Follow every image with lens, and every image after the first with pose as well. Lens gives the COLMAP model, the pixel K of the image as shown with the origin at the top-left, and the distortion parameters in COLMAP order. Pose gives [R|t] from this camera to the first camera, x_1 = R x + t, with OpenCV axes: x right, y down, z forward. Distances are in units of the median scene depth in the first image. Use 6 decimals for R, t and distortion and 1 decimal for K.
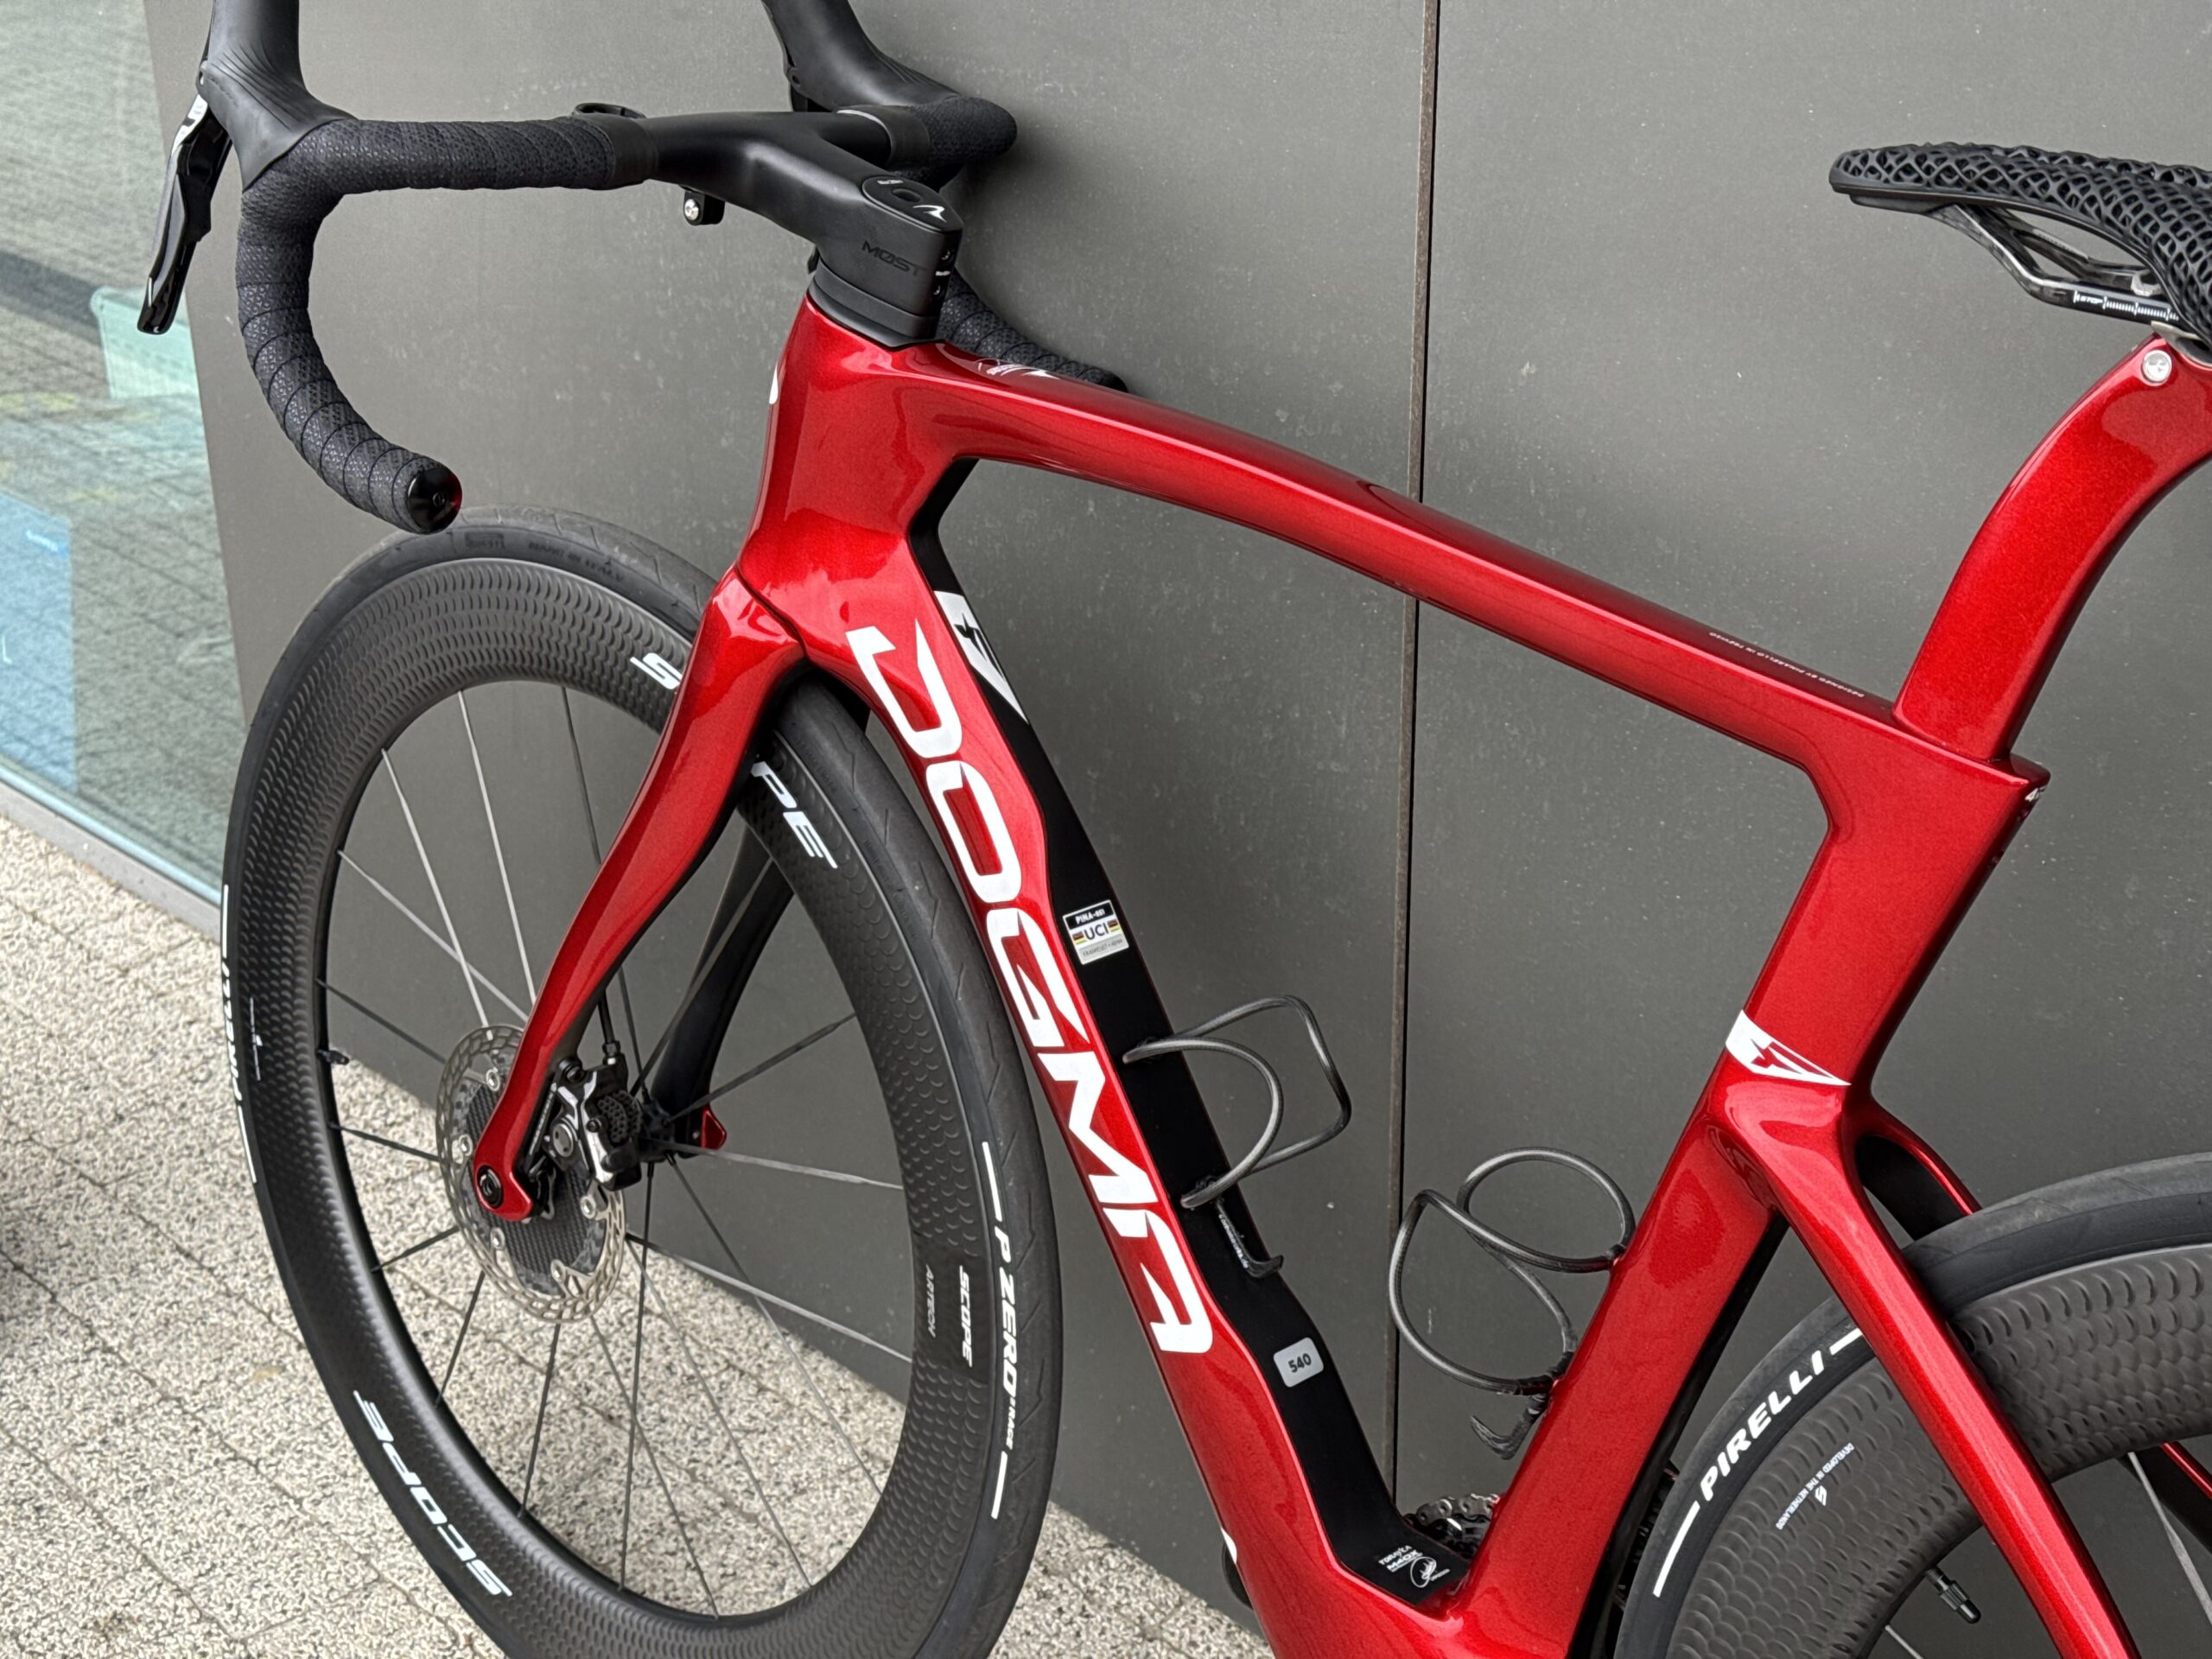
lens RADIAL K [[3054.1, 0, 1128.8], [0, 3054.1, 827.9], [0, 0, 1]] dist [0.192195, -0.405554]
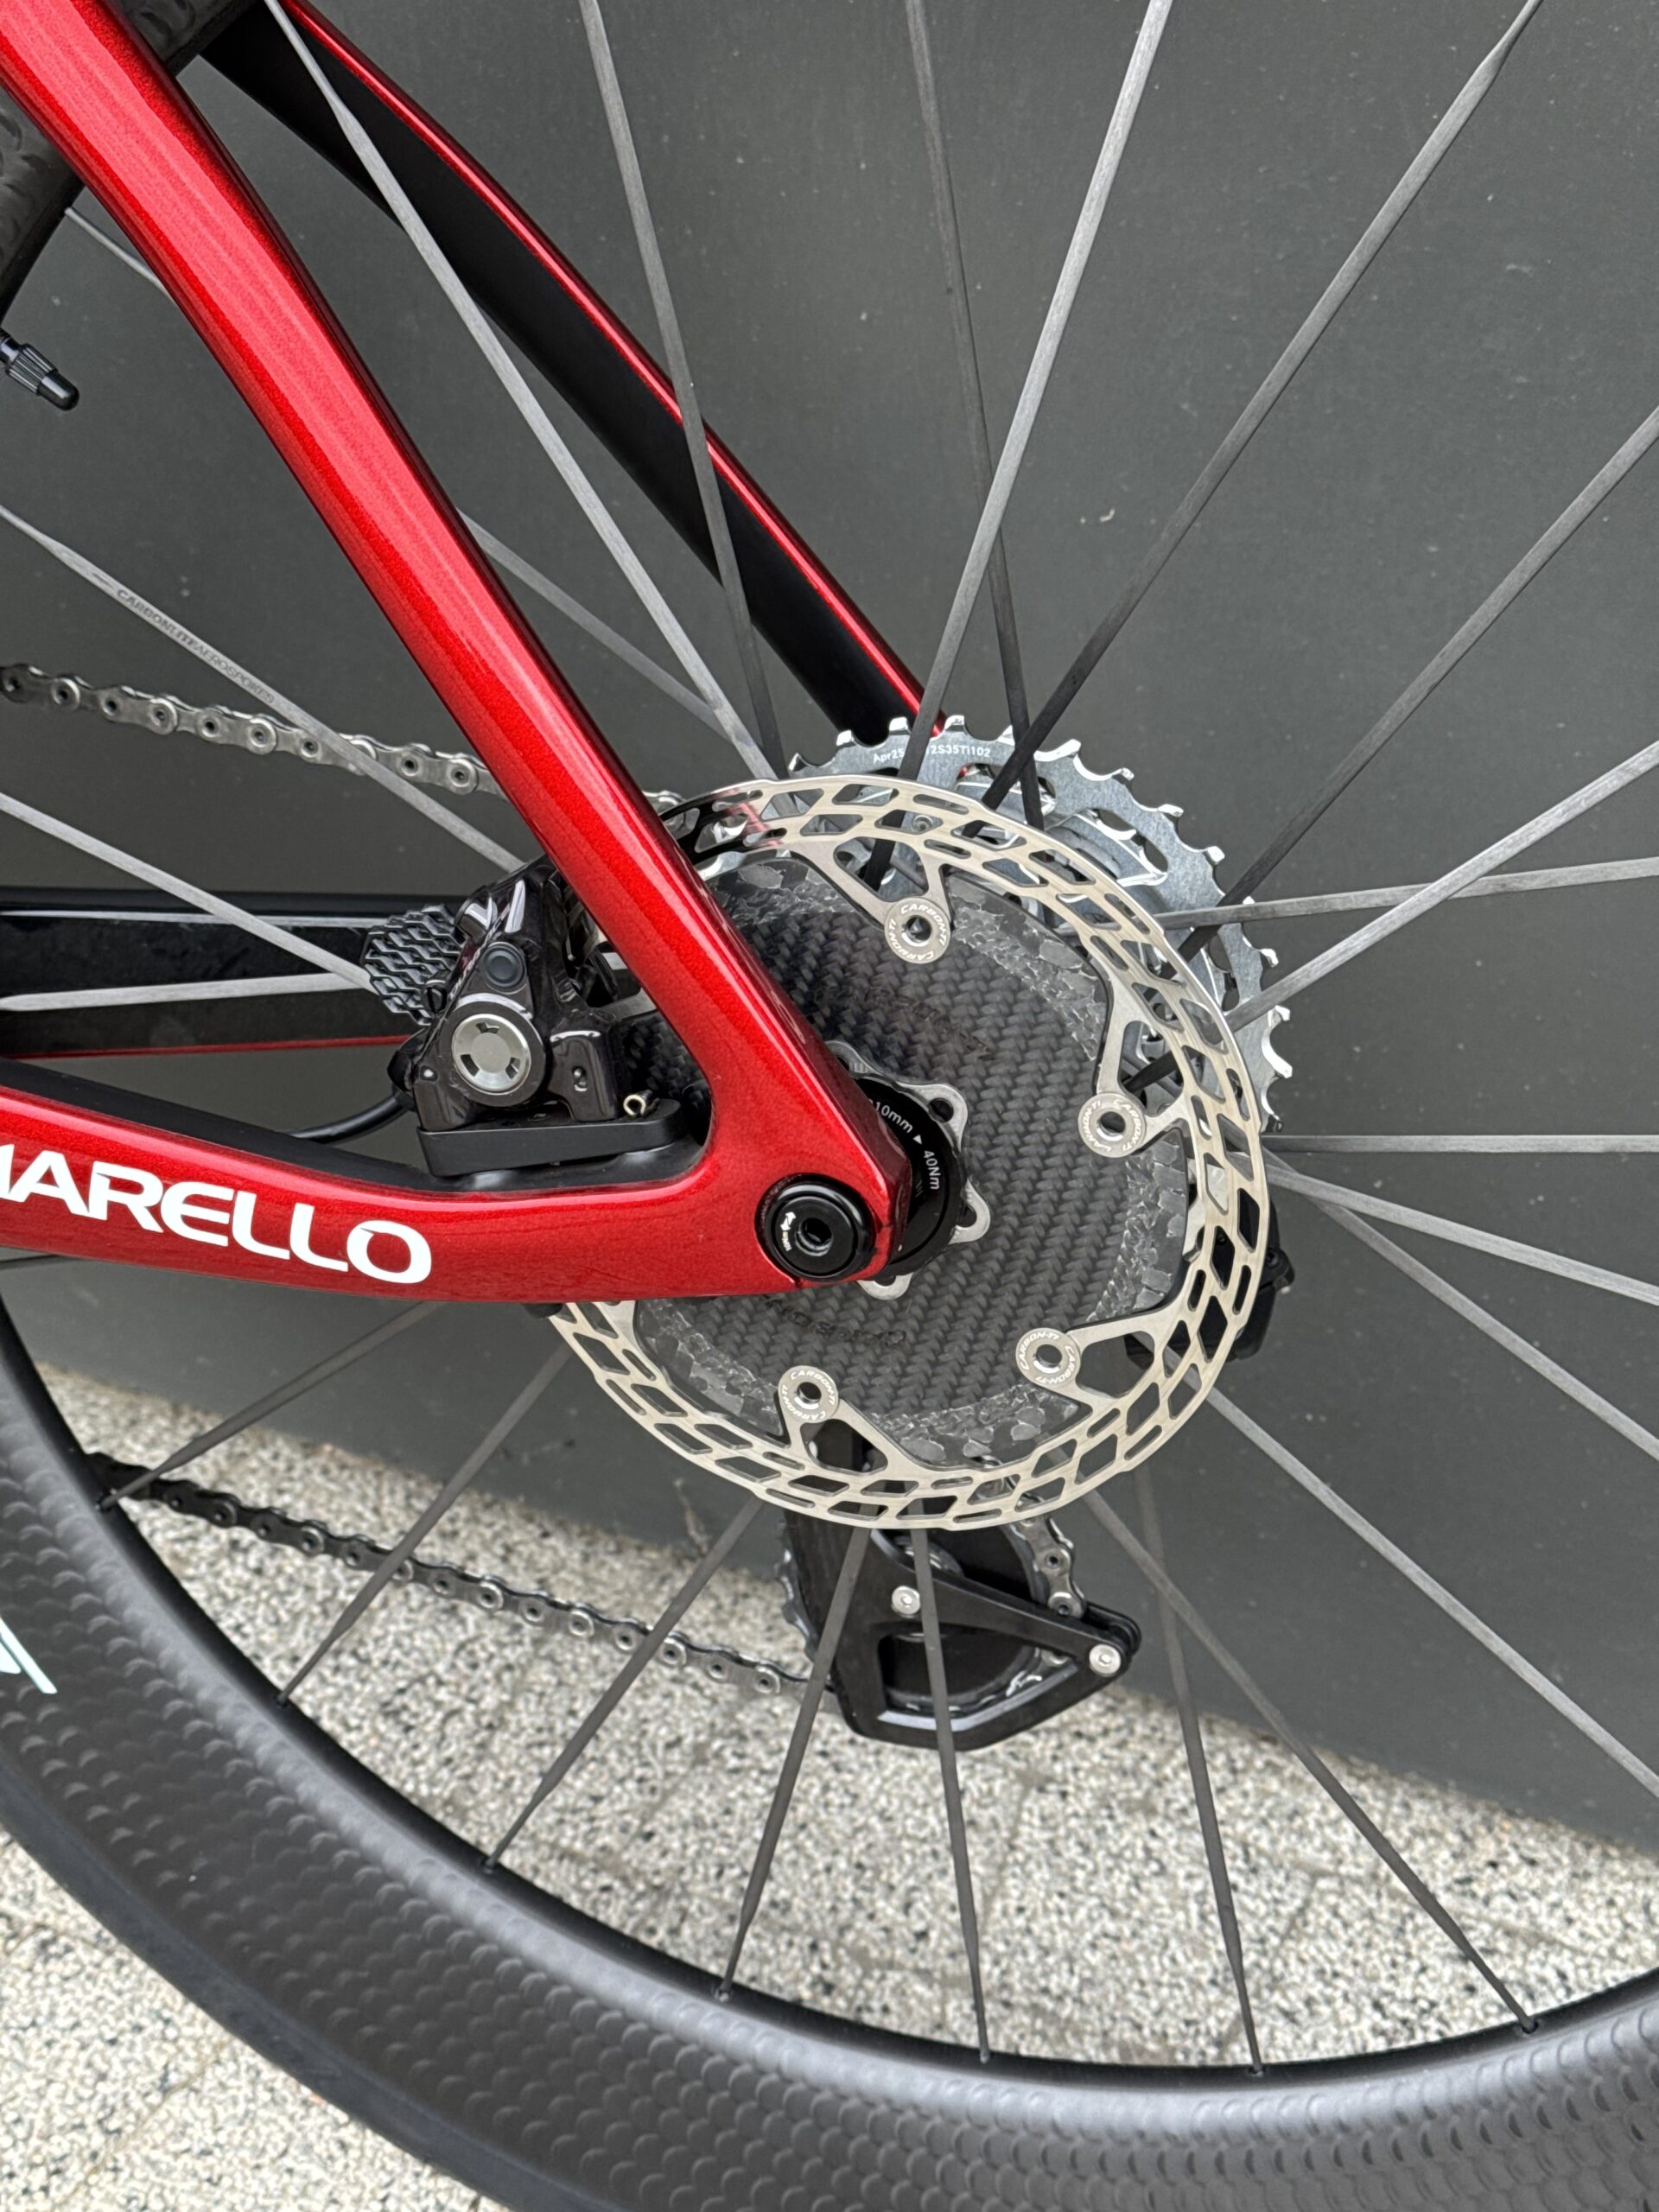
lens RADIAL K [[3054.1, 0, 804.5], [0, 3054.1, 1113.6], [0, 0, 1]] dist [0.192195, -0.405554]
pose [[0.909454, -0.146548, 0.389124, 0.116918], [0.096537, 0.984679, 0.145215, 0.248196], [-0.404443, -0.094501, 0.909668, 0.305515]]
